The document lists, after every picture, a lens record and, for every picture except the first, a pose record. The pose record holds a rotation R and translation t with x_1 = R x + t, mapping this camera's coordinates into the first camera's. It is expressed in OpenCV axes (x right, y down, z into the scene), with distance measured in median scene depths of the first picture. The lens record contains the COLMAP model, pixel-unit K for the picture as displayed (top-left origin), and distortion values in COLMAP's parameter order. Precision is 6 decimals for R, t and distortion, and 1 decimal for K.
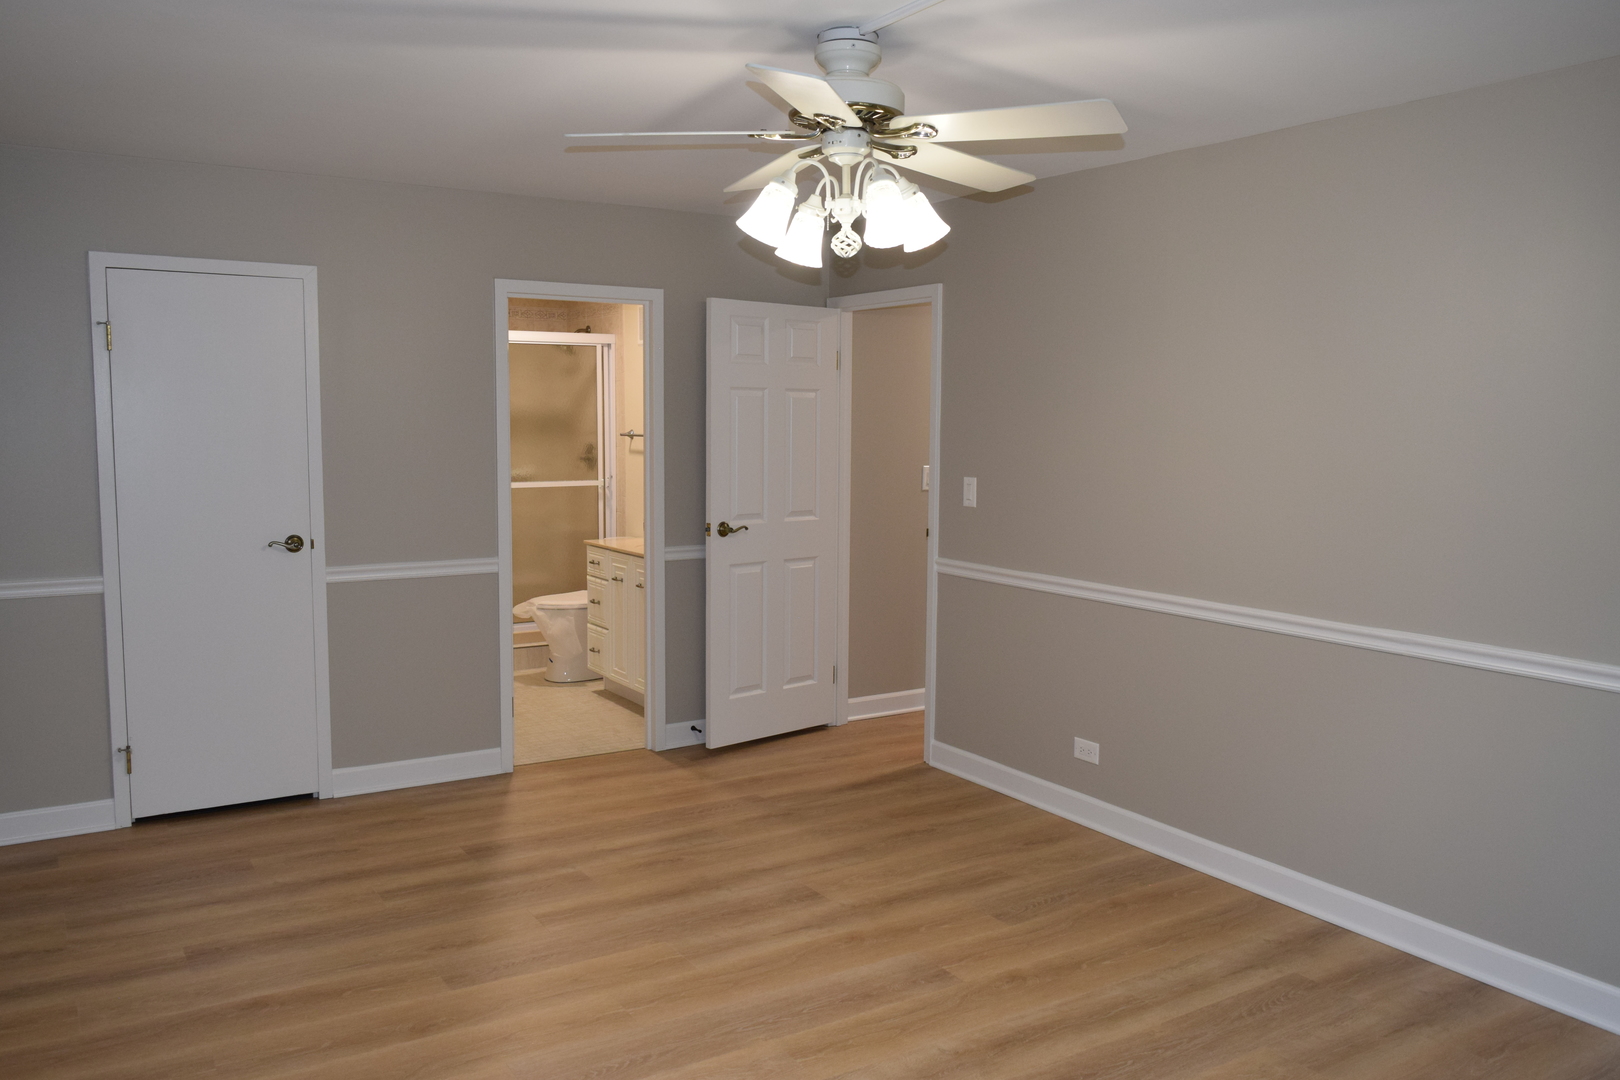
lens RADIAL K [[1274.0, 0, 810.0], [0, 1274.0, 540.0], [0, 0, 1]] dist [-0.007059, 0.006556]
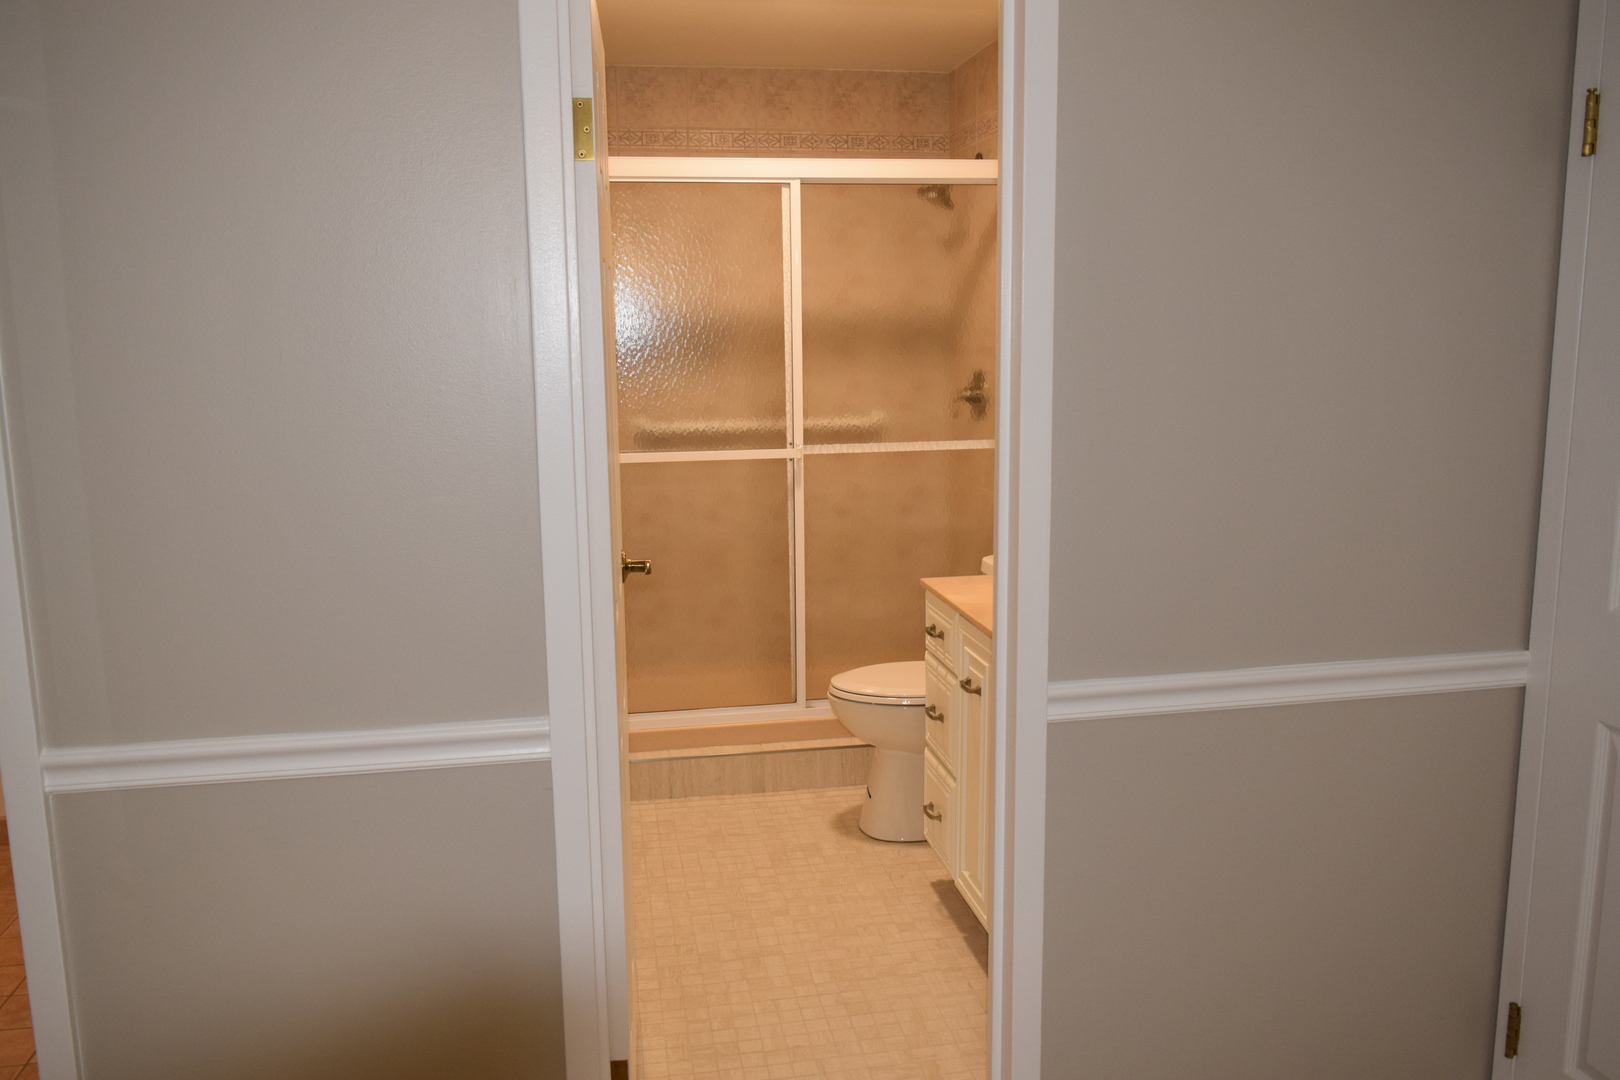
lens RADIAL K [[1274.0, 0, 810.0], [0, 1274.0, 540.0], [0, 0, 1]] dist [-0.007059, 0.006556]
pose [[0.927618, 0.042662, -0.371087, -0.062122], [-0.017901, 0.997392, 0.069916, -0.076251], [0.373102, -0.058213, 0.925962, 0.872439]]
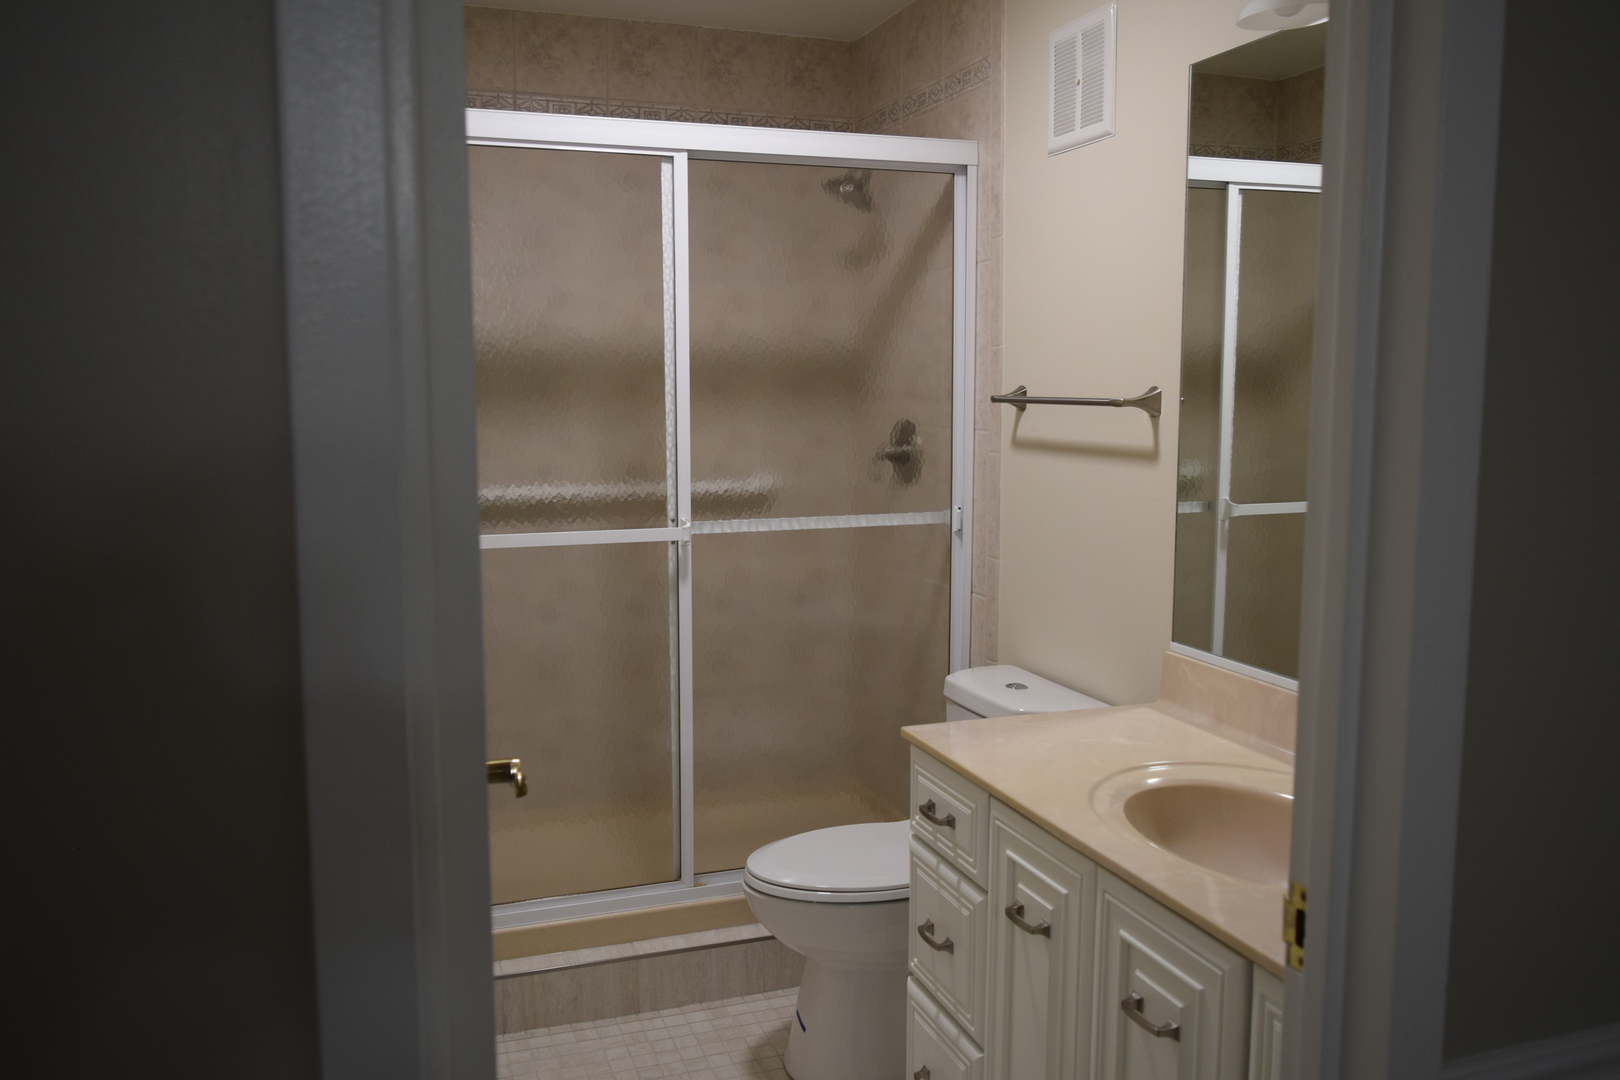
lens RADIAL K [[1290.8, 0, 810.0], [0, 1290.8, 540.0], [0, 0, 1]] dist [-0.008909, -0.000970]
pose [[0.976399, 0.019529, -0.215091, -0.210990], [-0.014367, 0.999571, 0.025537, -0.089112], [0.215498, -0.021844, 0.976260, 1.093755]]
